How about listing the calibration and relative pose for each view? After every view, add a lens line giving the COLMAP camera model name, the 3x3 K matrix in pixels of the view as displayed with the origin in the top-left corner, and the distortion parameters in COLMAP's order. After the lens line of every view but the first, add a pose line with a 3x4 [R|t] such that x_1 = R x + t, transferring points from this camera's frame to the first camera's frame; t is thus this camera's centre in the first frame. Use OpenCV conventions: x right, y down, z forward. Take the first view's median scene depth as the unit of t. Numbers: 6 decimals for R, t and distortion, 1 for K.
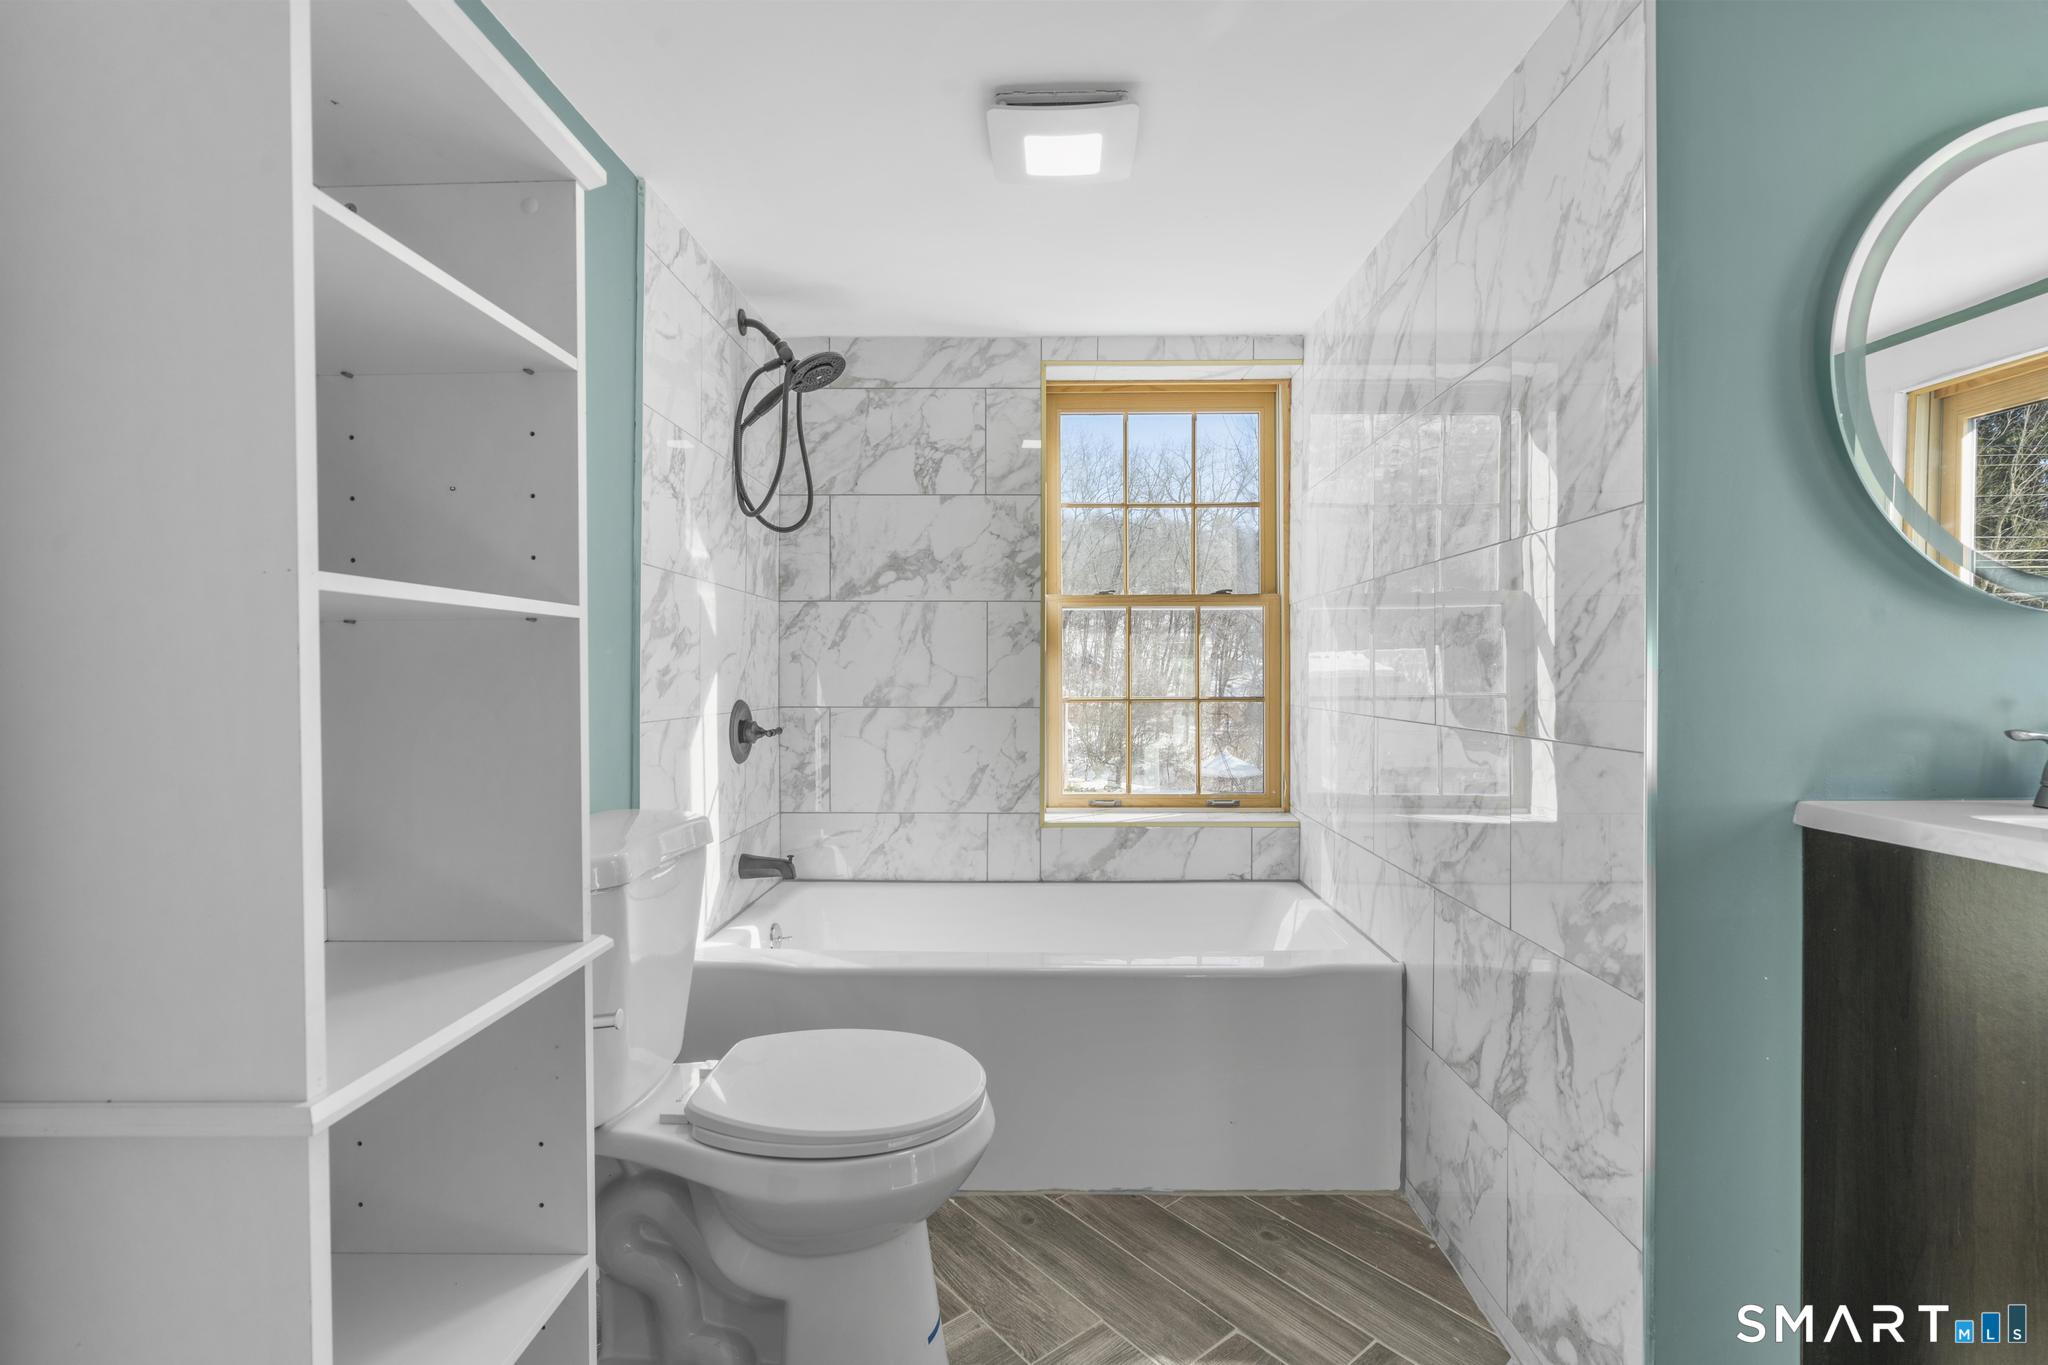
lens RADIAL K [[923.8, 0, 1024.5], [0, 923.8, 676.0], [0, 0, 1]] dist [-0.007149, 0.005008]
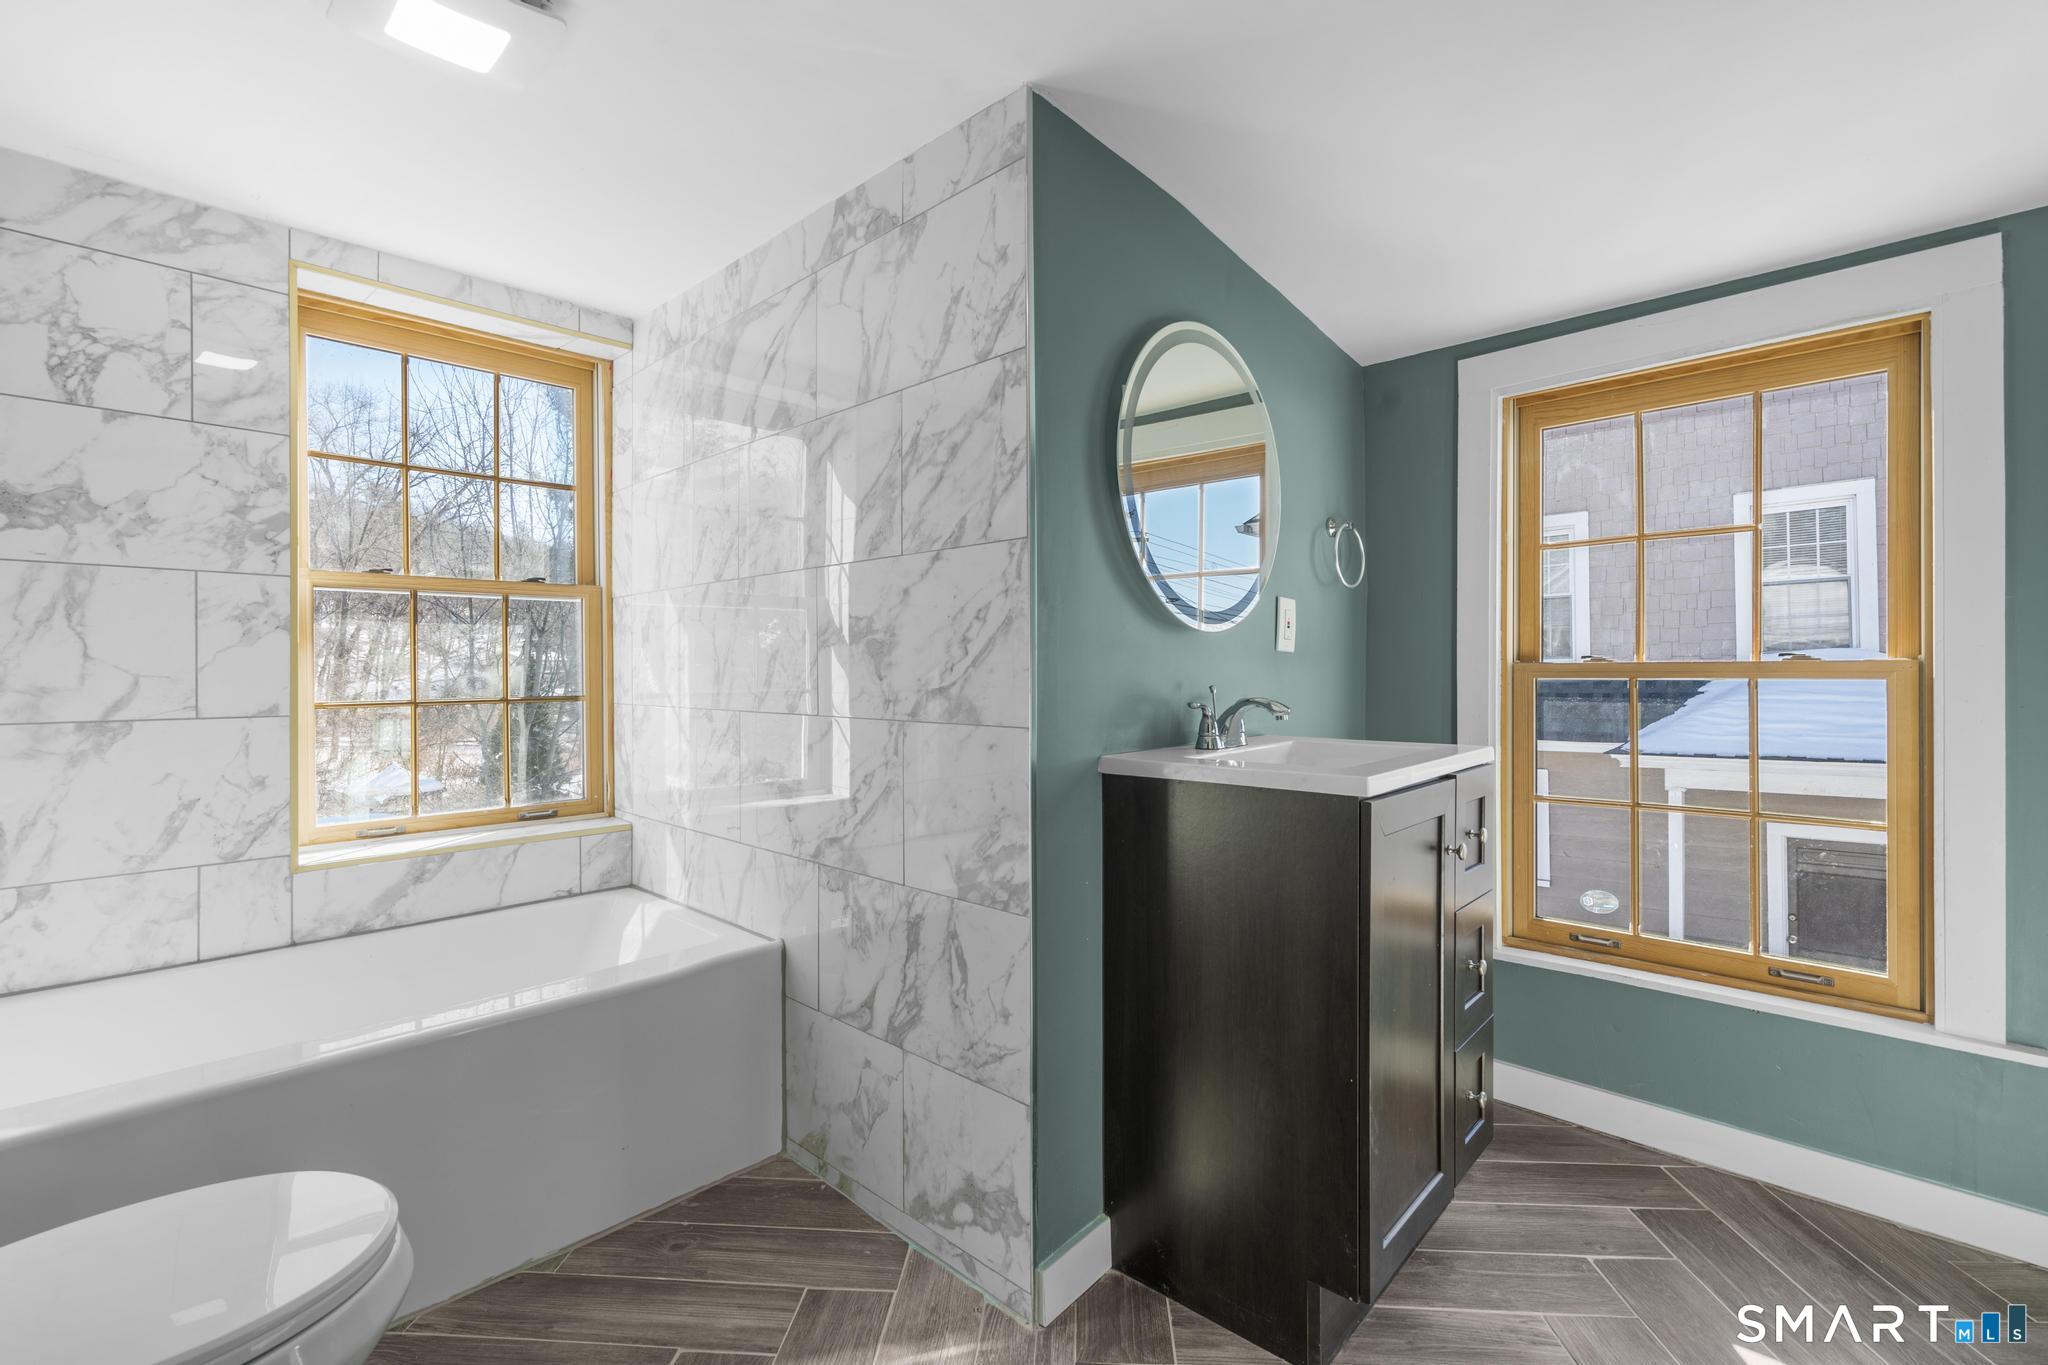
lens RADIAL K [[923.1, 0, 1024.1], [0, 923.1, 674.3], [0, 0, 1]] dist [-0.008060, 0.004257]
pose [[0.680533, -0.006156, 0.732692, -0.199778], [0.006187, 0.999977, 0.002655, 0.002244], [-0.732691, 0.002727, 0.680555, 0.070183]]
